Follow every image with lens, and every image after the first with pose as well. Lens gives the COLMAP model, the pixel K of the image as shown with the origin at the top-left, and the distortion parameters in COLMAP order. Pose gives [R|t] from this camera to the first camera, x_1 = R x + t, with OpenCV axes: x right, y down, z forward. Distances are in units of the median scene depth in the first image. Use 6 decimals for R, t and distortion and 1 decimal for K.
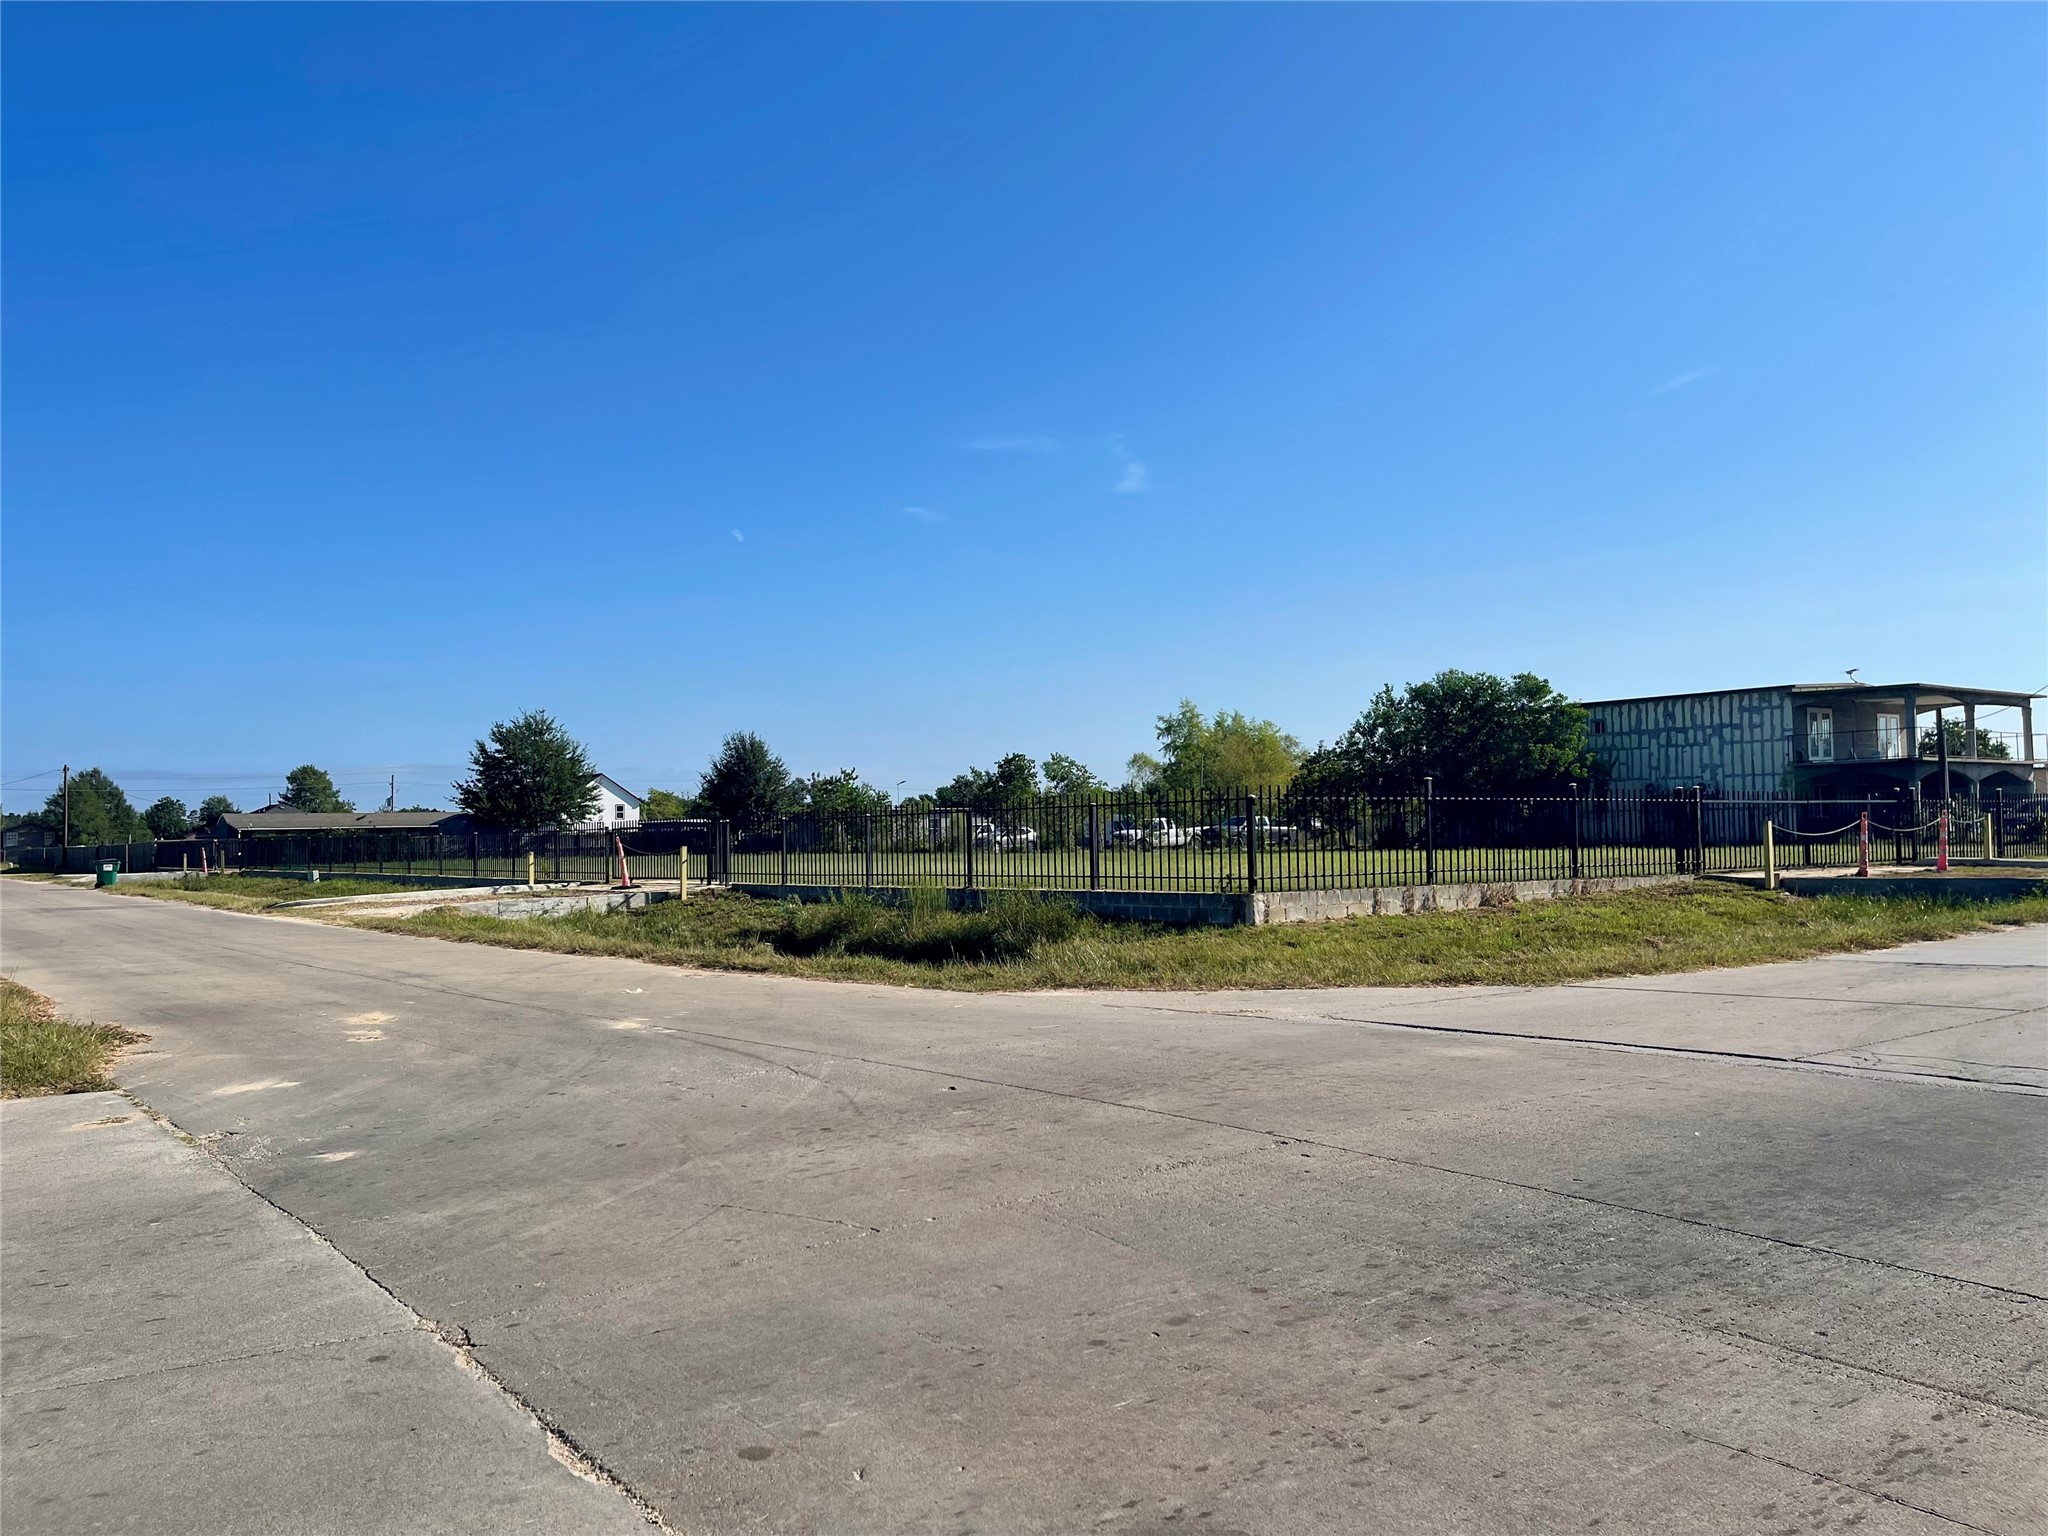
lens RADIAL K [[1555.1, 0, 1024.2], [0, 1555.1, 776.0], [0, 0, 1]] dist [0.061607, -0.071003]
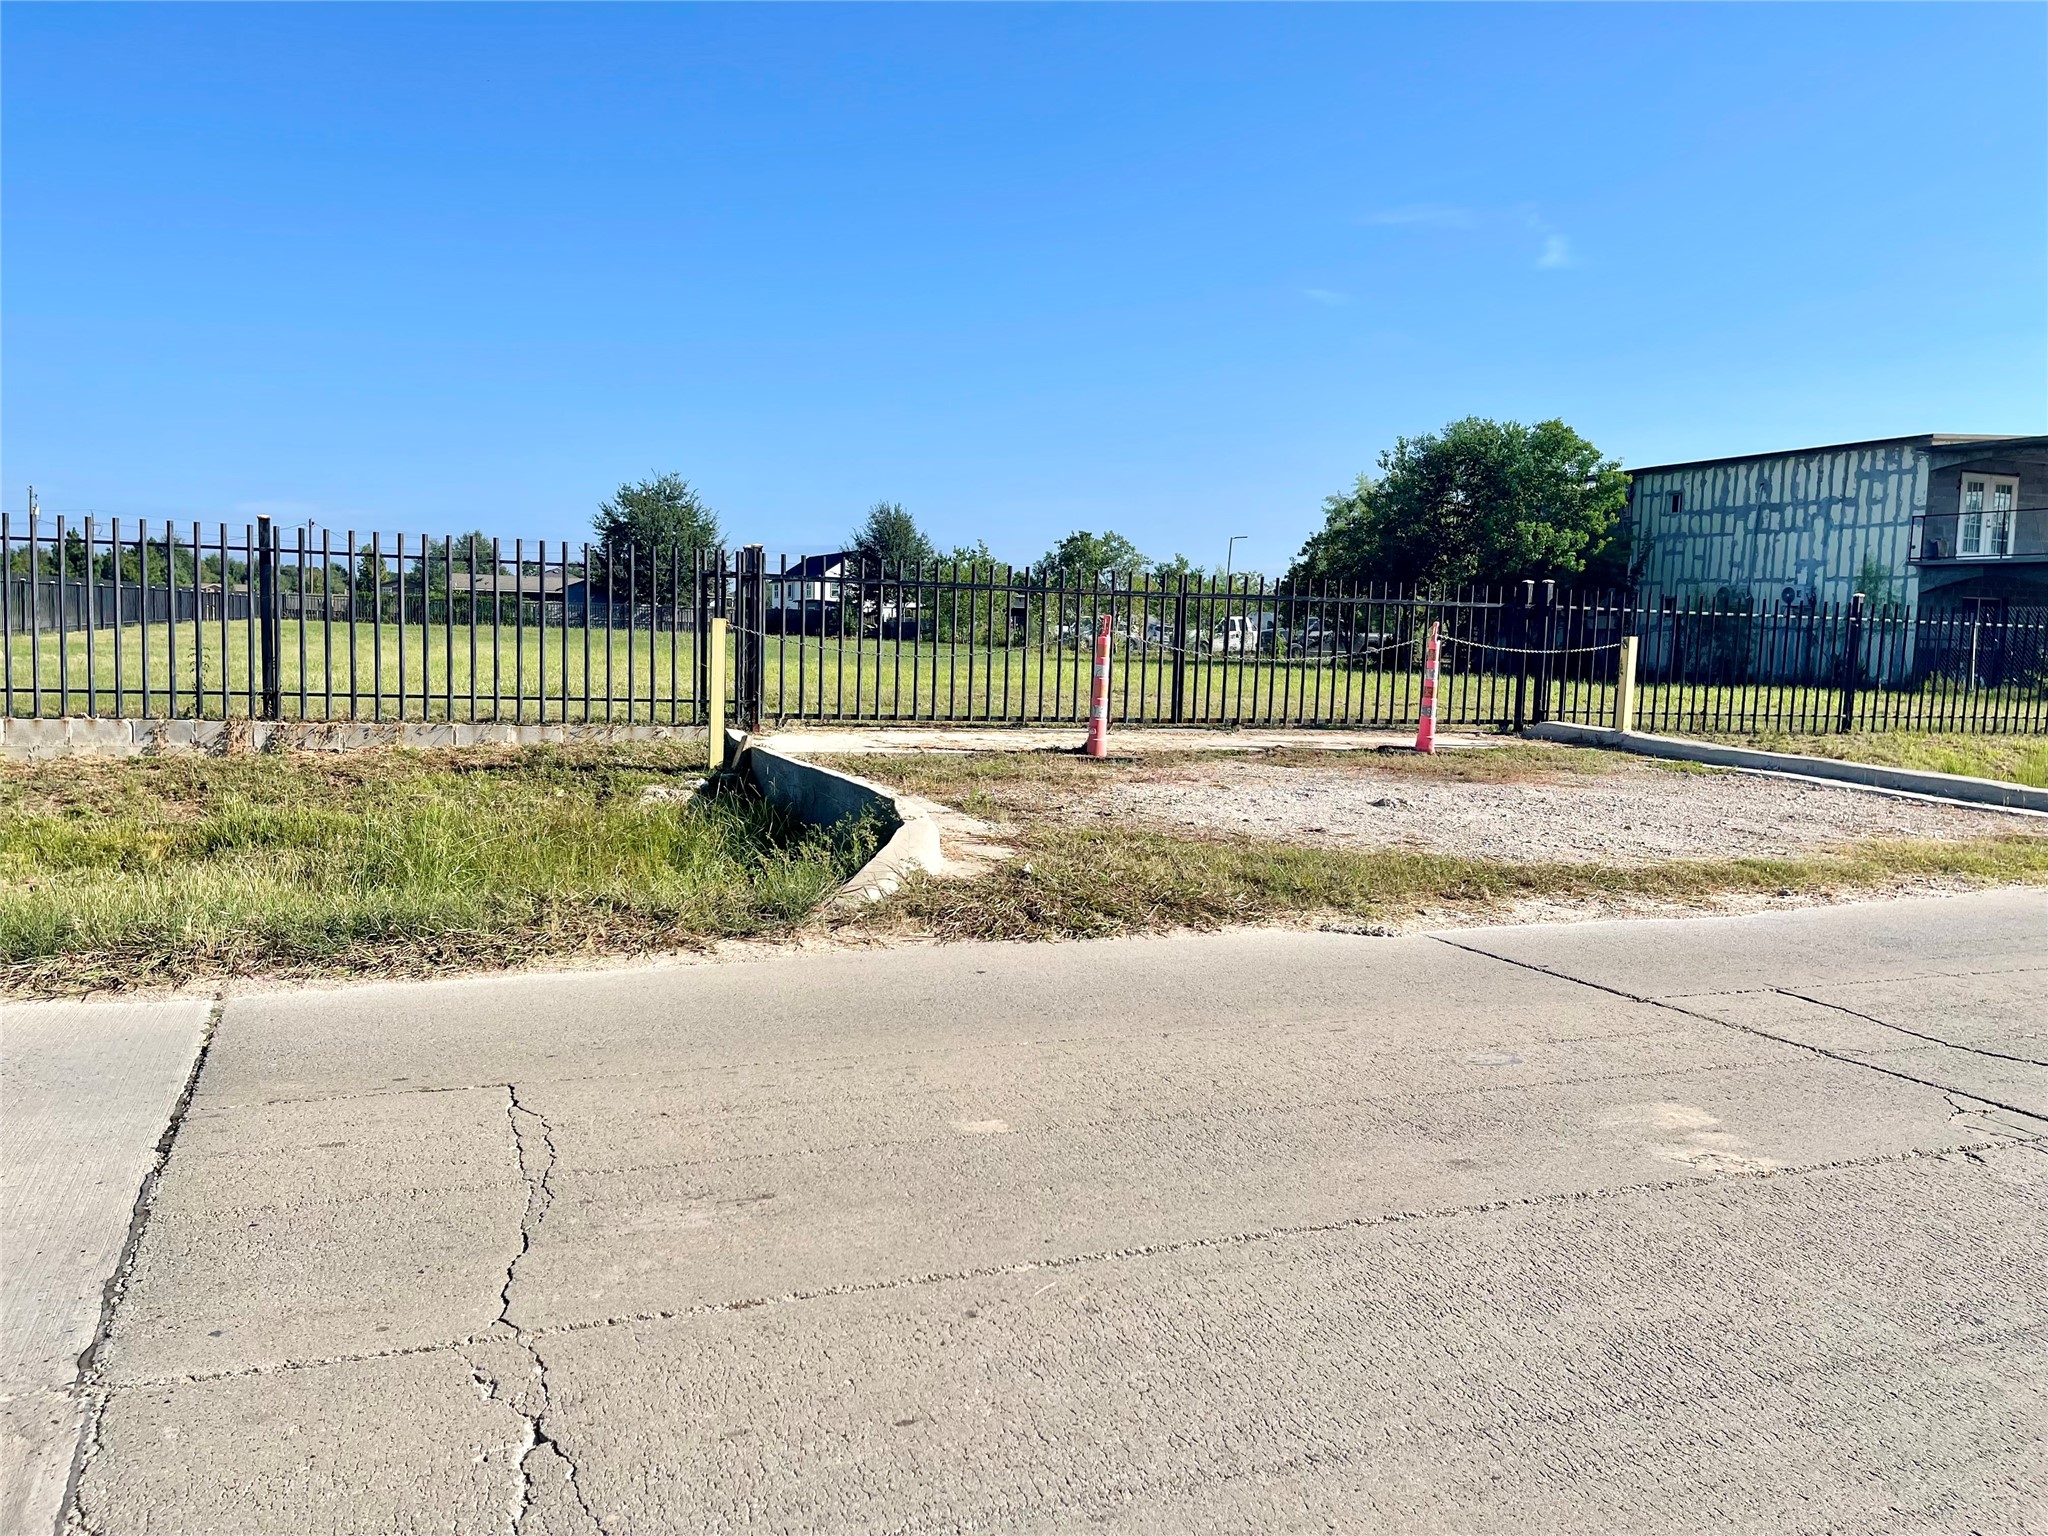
lens RADIAL K [[1553.0, 0, 1020.4], [0, 1553.0, 757.2], [0, 0, 1]] dist [0.070973, -0.078830]
pose [[0.957907, 0.070917, -0.278181, 0.308265], [-0.037133, 0.991475, 0.124892, 0.004157], [0.284667, -0.109305, 0.952375, 0.270618]]
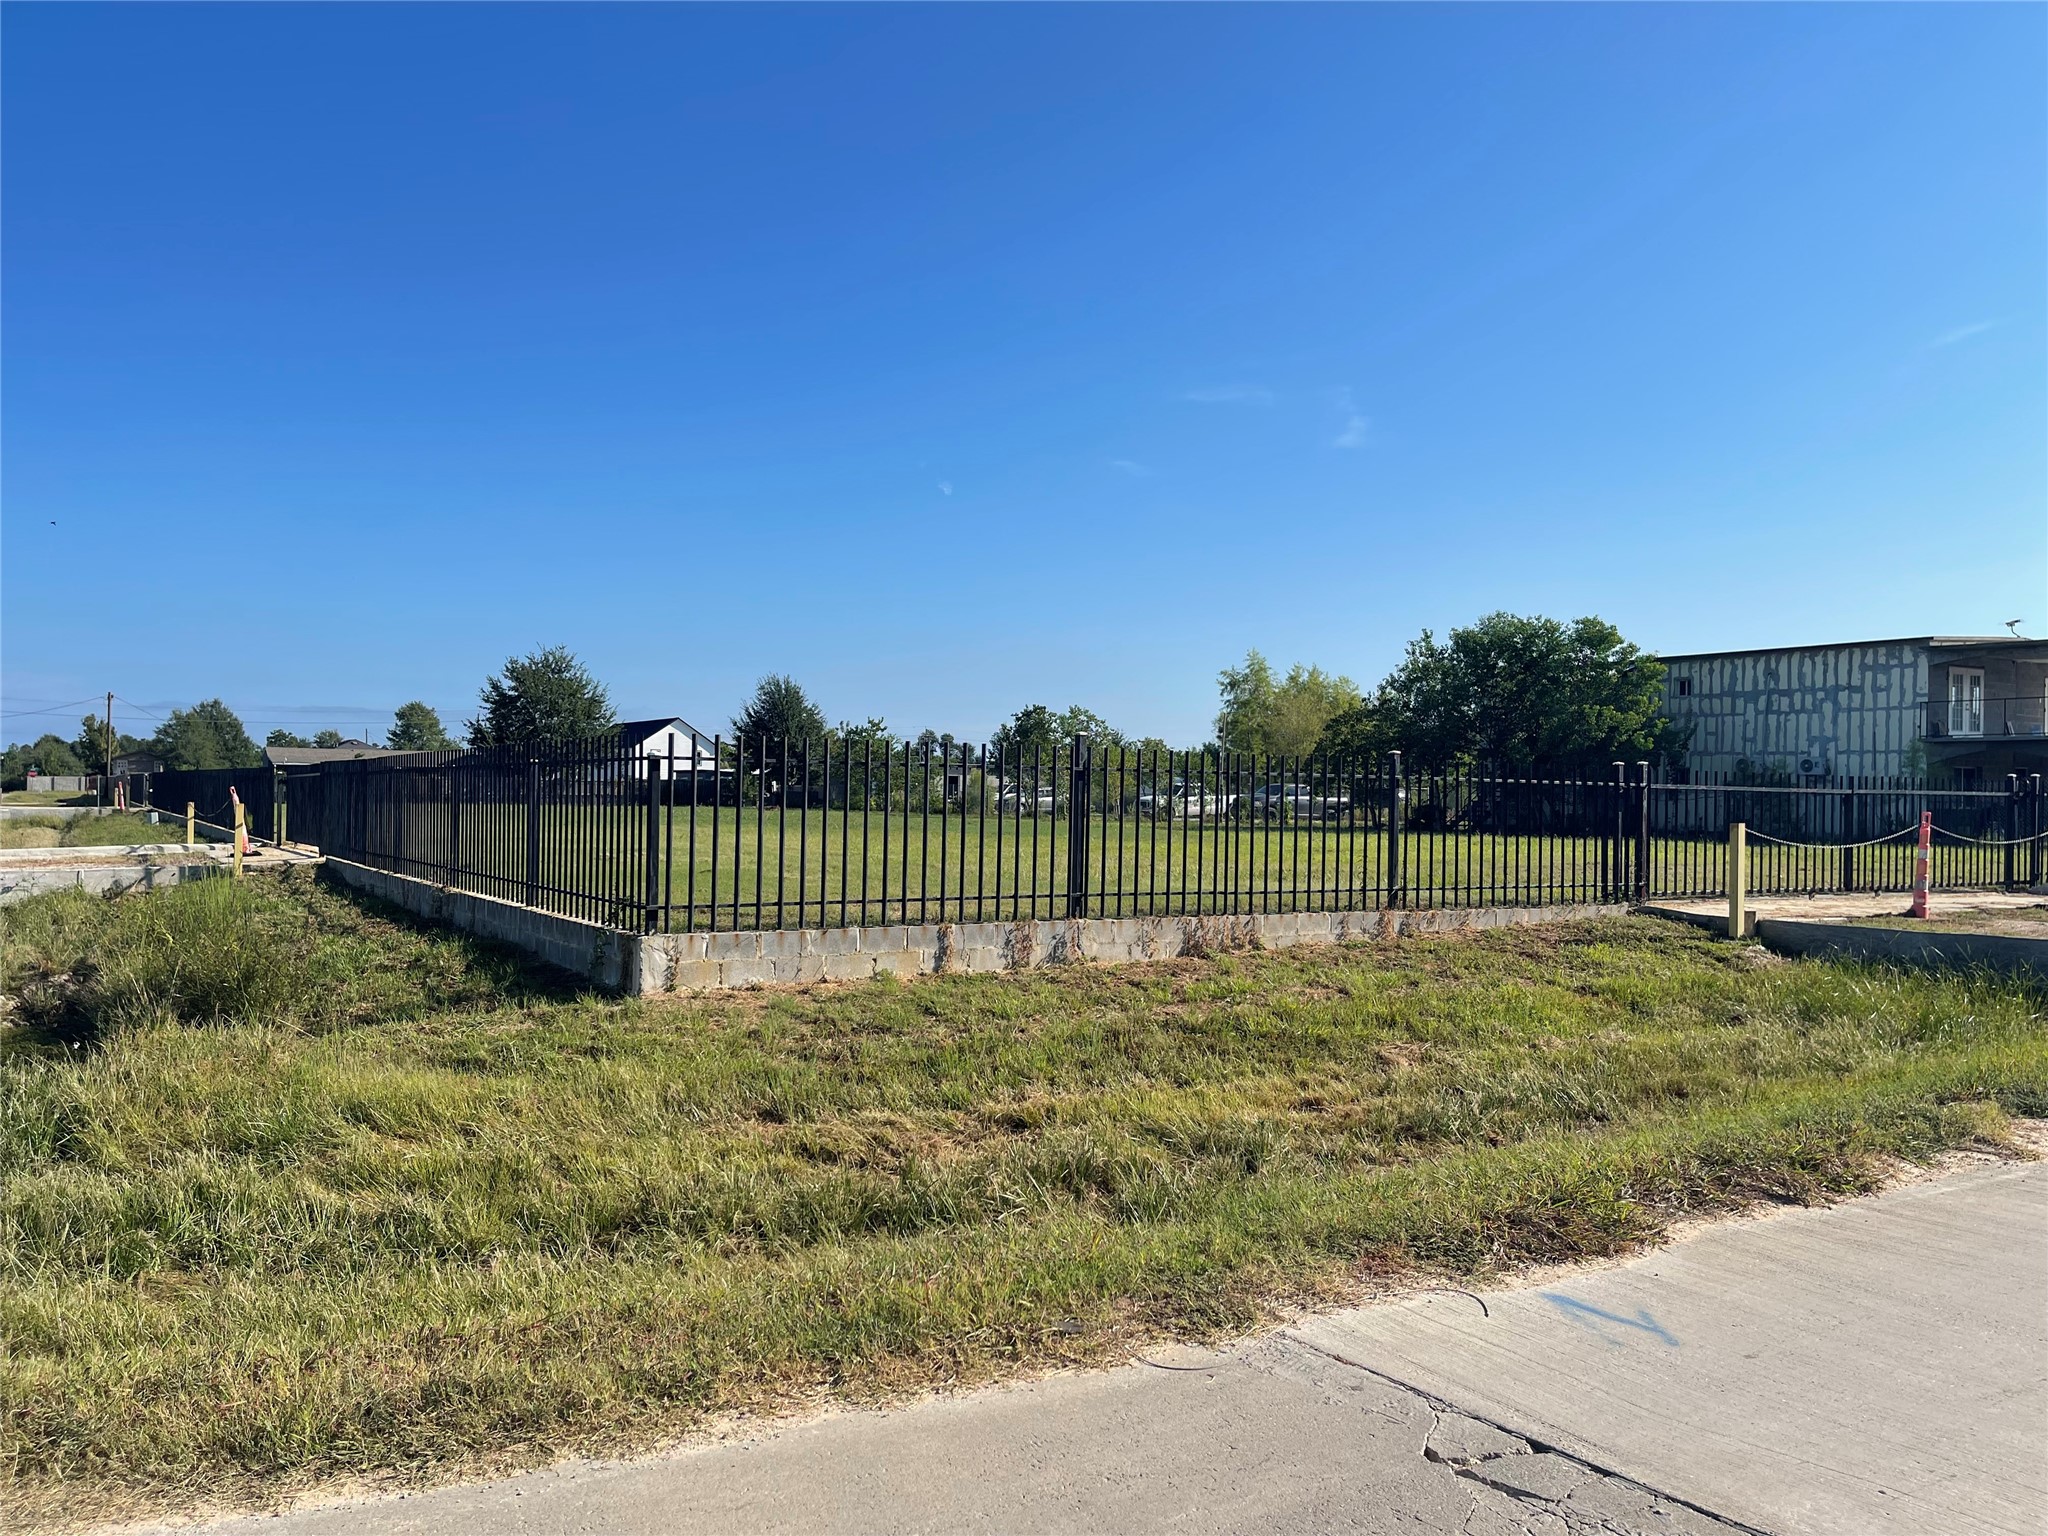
lens RADIAL K [[1555.1, 0, 1024.2], [0, 1555.1, 776.0], [0, 0, 1]] dist [0.061607, -0.071003]
pose [[0.994373, 0.030836, -0.101347, 0.119367], [-0.028009, 0.999181, 0.029197, 0.000334], [0.102164, -0.026194, 0.994423, 0.172066]]
